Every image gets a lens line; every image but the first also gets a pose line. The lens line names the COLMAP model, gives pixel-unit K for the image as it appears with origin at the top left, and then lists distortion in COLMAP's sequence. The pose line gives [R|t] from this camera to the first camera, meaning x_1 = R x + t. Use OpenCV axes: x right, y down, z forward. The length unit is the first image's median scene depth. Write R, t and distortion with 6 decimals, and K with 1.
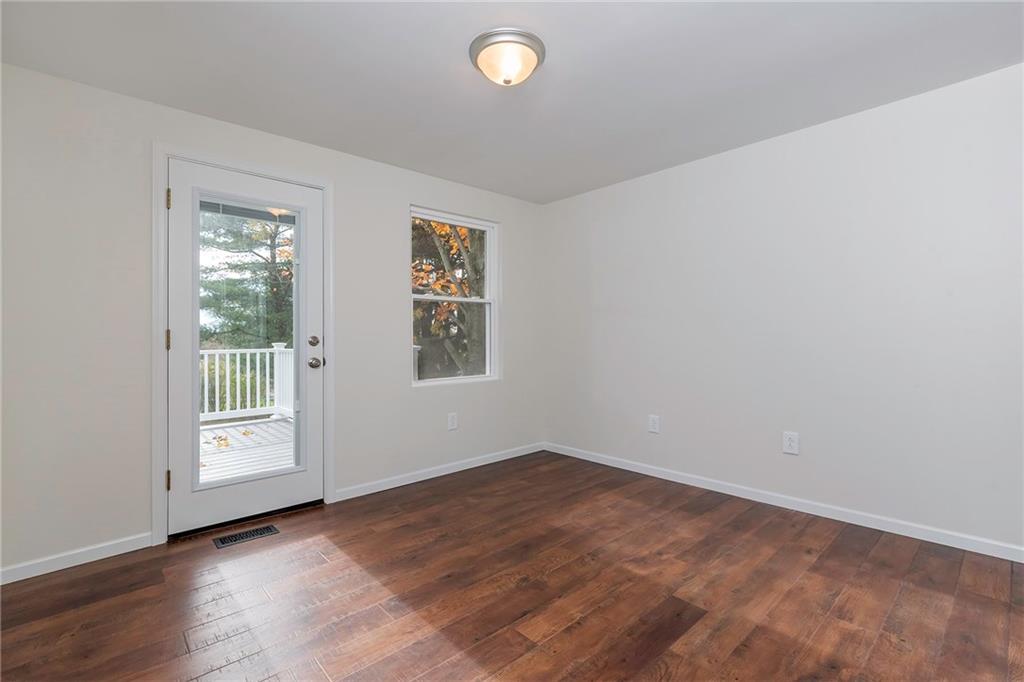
lens RADIAL K [[450.5, 0, 510.4], [0, 450.5, 340.5], [0, 0, 1]] dist [0.002615, -0.000525]
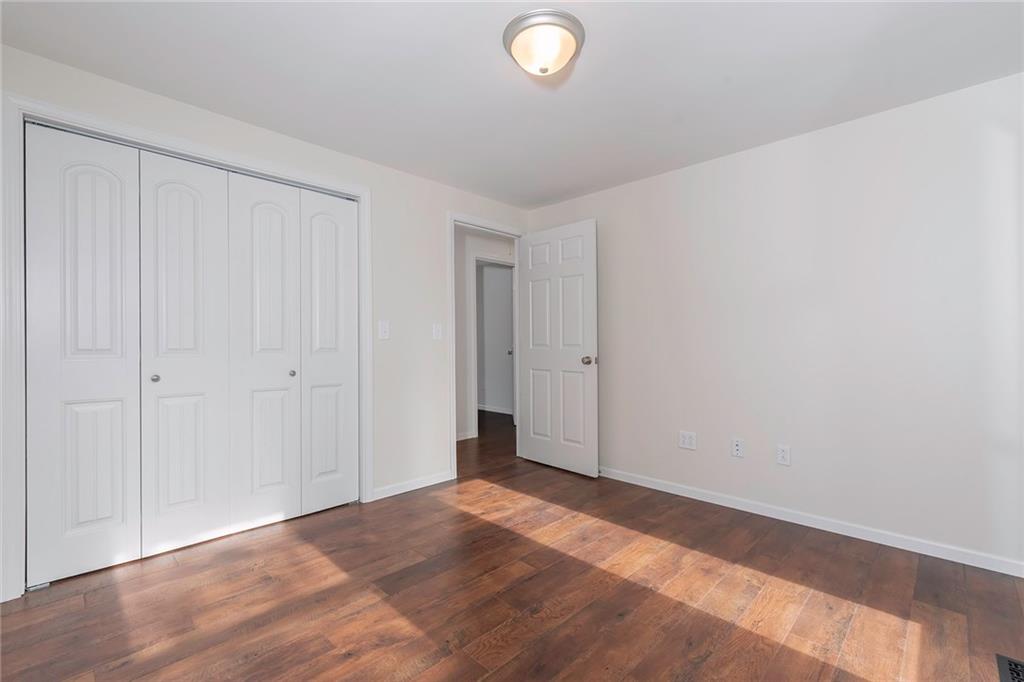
lens RADIAL K [[444.5, 0, 509.0], [0, 444.5, 336.9], [0, 0, 1]] dist [0.004291, -0.000265]
pose [[-0.998253, 0.009514, -0.058313, 0.132614], [0.009406, 0.999953, 0.002137, -0.023380], [0.058330, 0.001585, -0.998296, 1.929650]]
